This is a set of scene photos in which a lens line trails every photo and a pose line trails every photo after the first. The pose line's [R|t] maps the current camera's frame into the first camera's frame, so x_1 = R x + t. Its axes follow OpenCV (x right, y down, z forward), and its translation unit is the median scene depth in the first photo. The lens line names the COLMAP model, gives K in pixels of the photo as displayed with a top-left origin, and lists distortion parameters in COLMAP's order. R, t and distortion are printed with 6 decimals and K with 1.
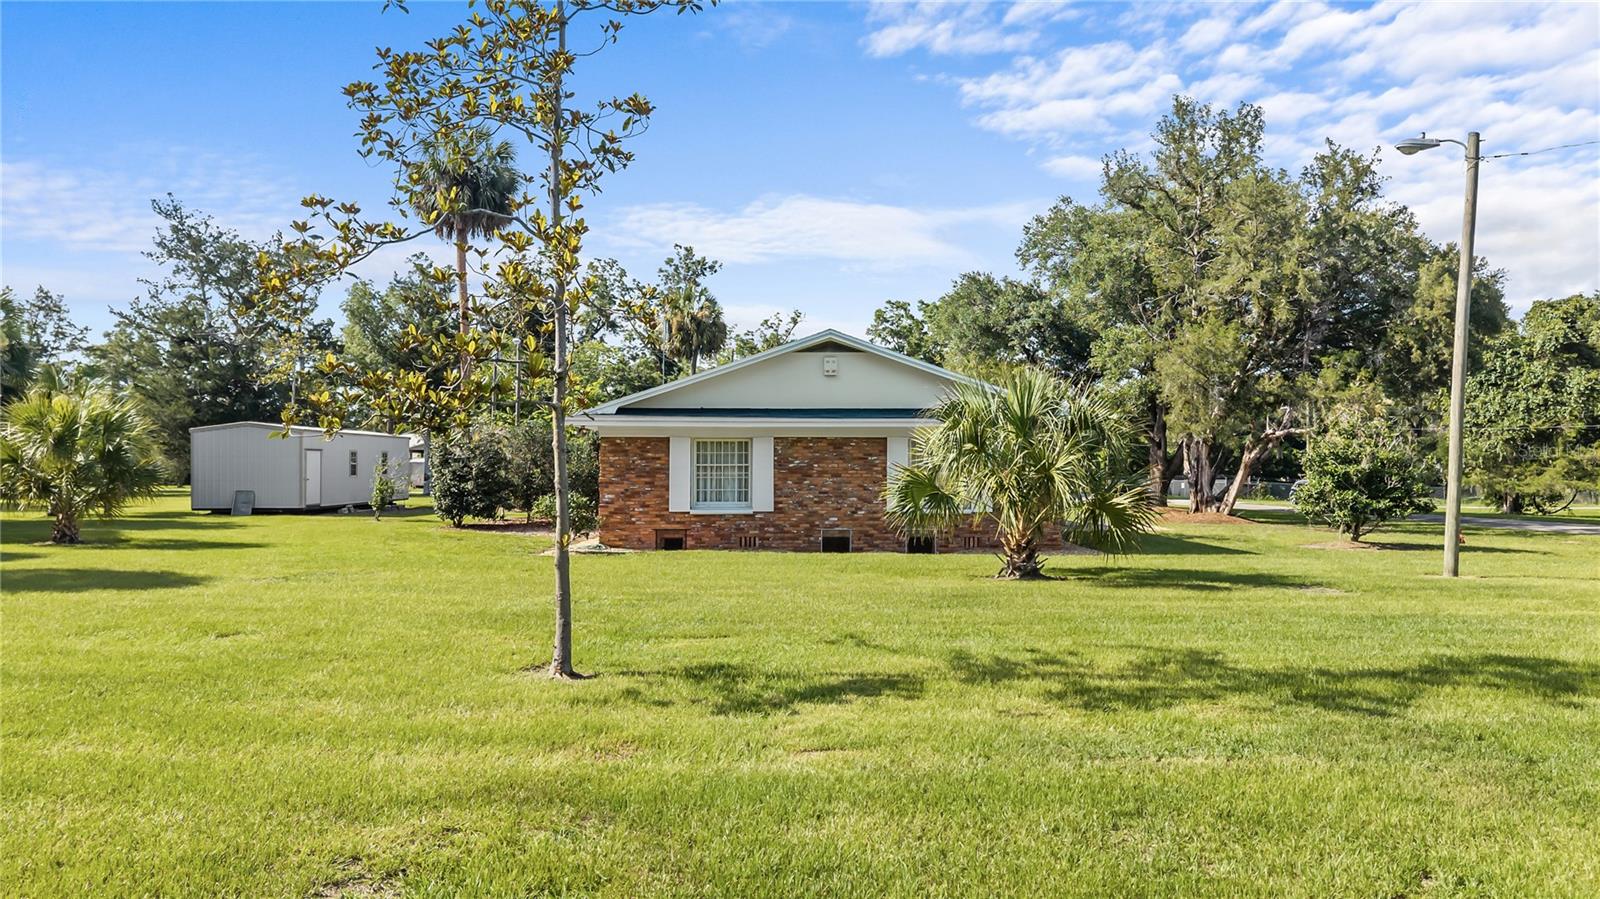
lens RADIAL K [[1064.1, 0, 831.7], [0, 1064.1, 455.9], [0, 0, 1]] dist [-0.005494, -0.007202]
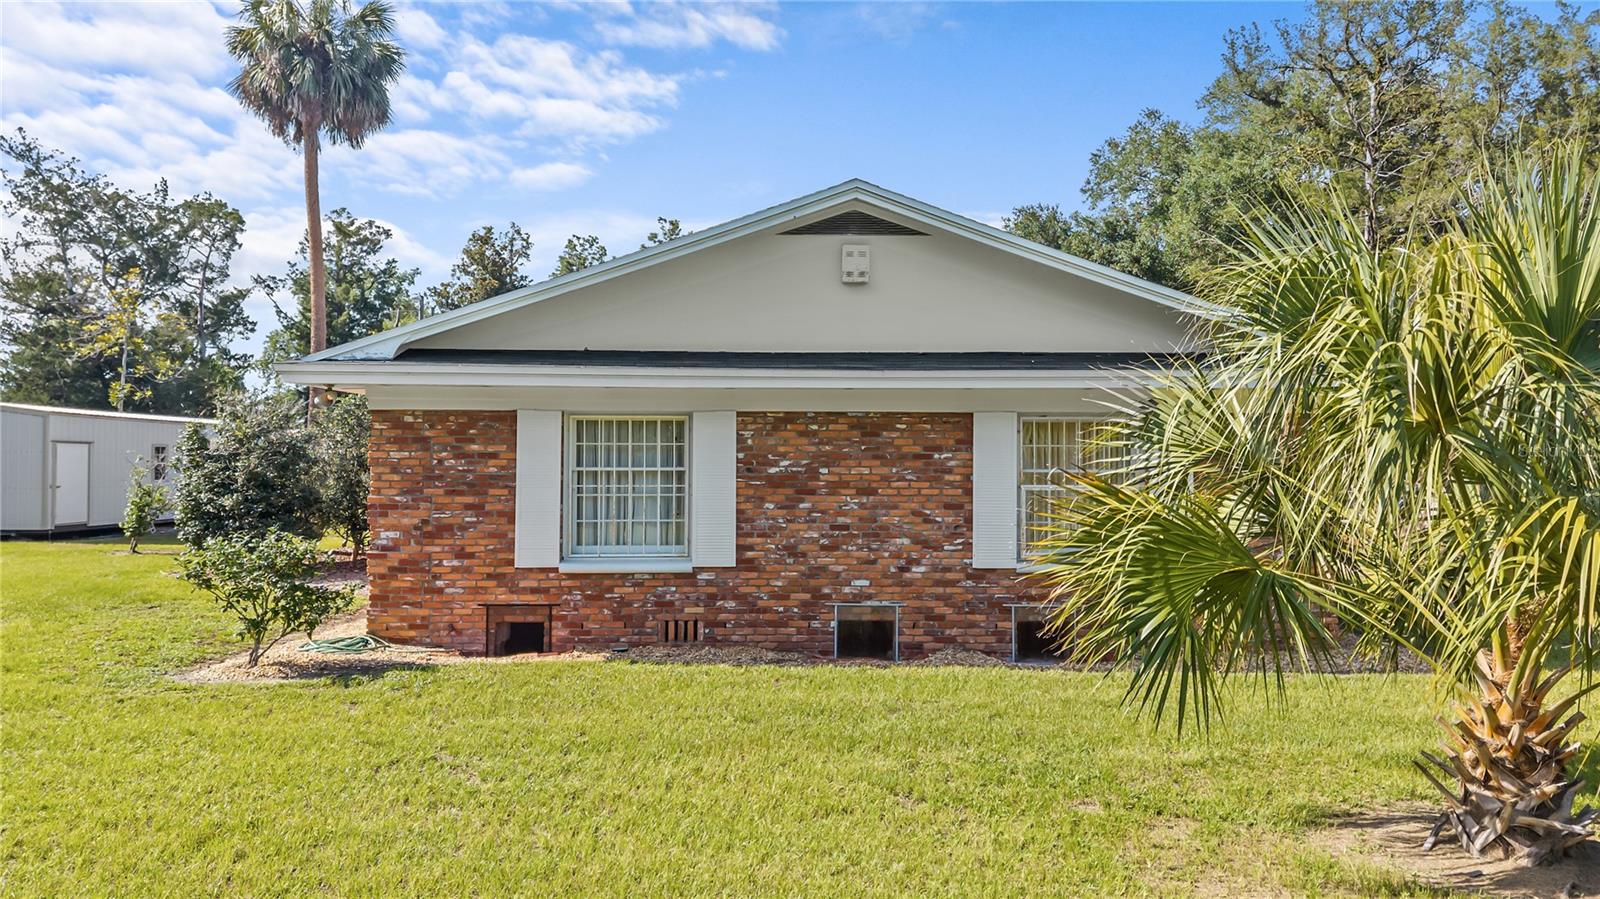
lens RADIAL K [[1061.1, 0, 793.6], [0, 1061.1, 440.6], [0, 0, 1]] dist [0.032315, -0.031368]
pose [[0.999375, 0.002442, -0.035252, -0.011817], [-0.002950, 0.999892, -0.014380, 0.002231], [0.035213, 0.014475, 0.999275, 0.519013]]
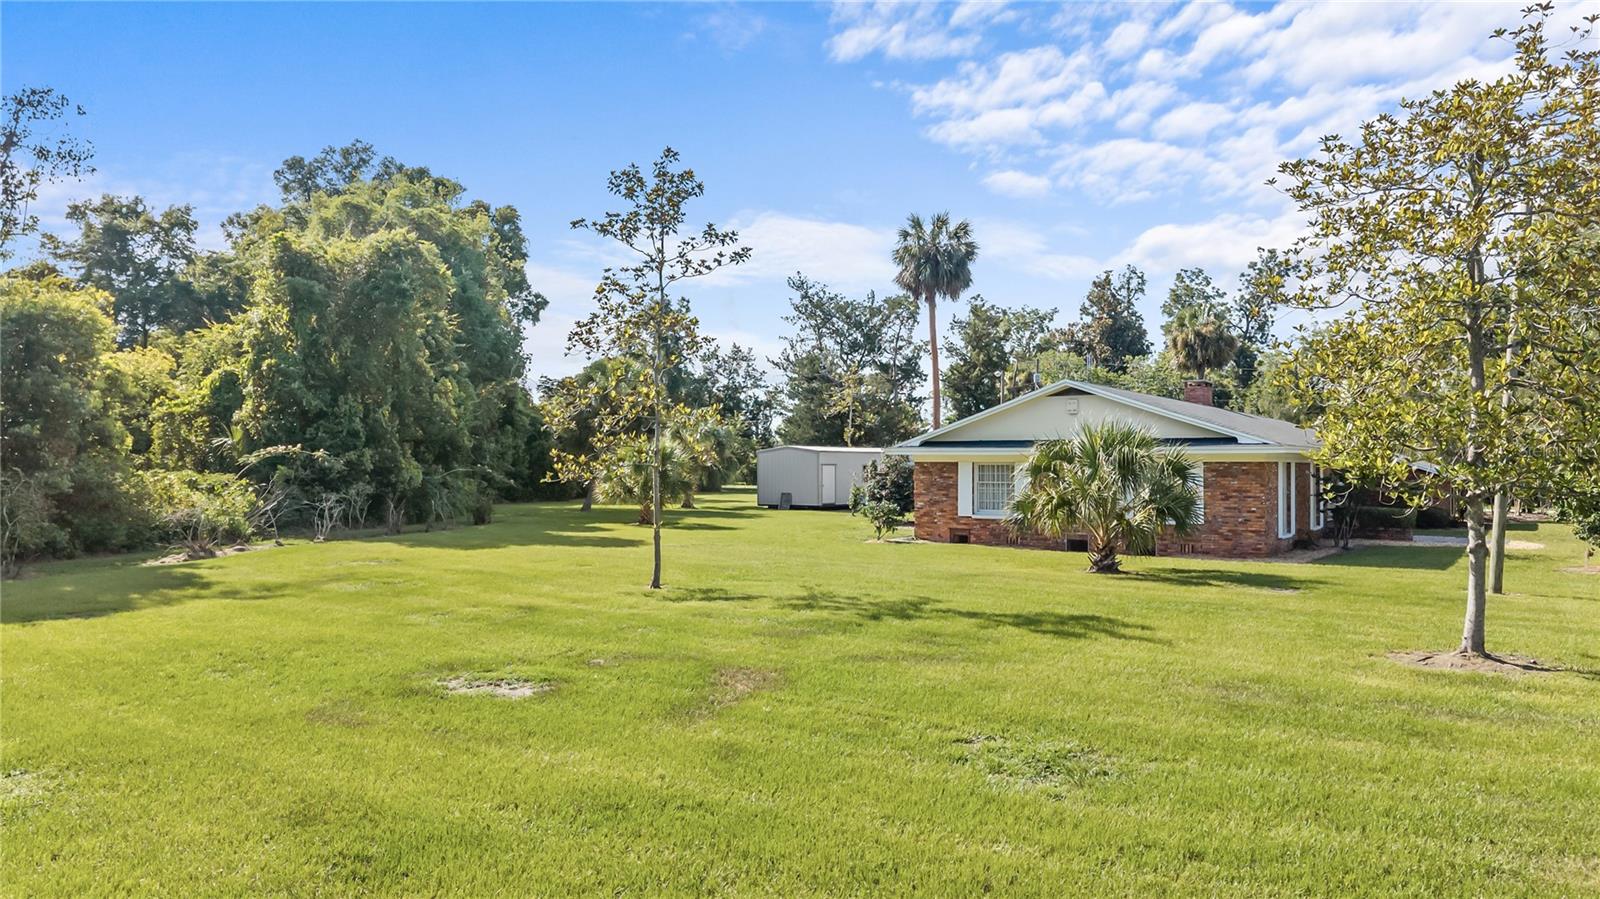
lens RADIAL K [[1061.1, 0, 793.6], [0, 1061.1, 440.6], [0, 0, 1]] dist [0.032315, -0.031368]
pose [[0.792916, -0.011858, -0.609216, 0.508238], [0.003077, 0.999876, -0.015457, -0.024198], [0.609323, 0.010381, 0.792854, -0.220058]]
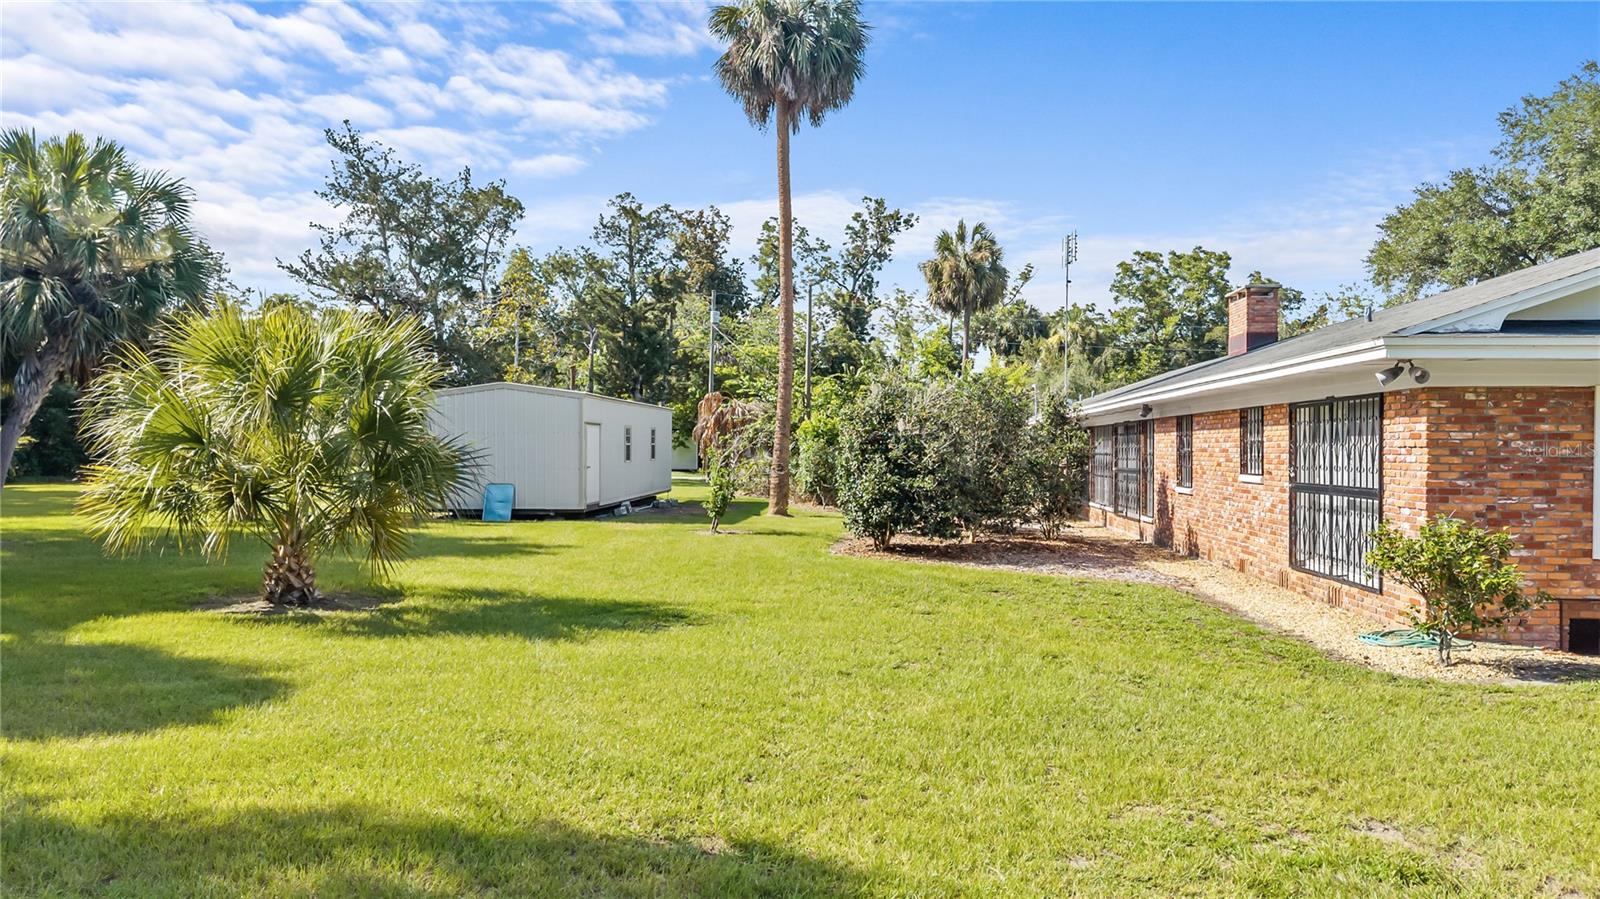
lens RADIAL K [[1061.1, 0, 793.6], [0, 1061.1, 440.6], [0, 0, 1]] dist [0.032315, -0.031368]
pose [[0.991777, 0.003015, -0.127941, -0.411371], [-0.002580, 0.999990, 0.003564, 0.003466], [0.127951, -0.003205, 0.991775, 0.515972]]
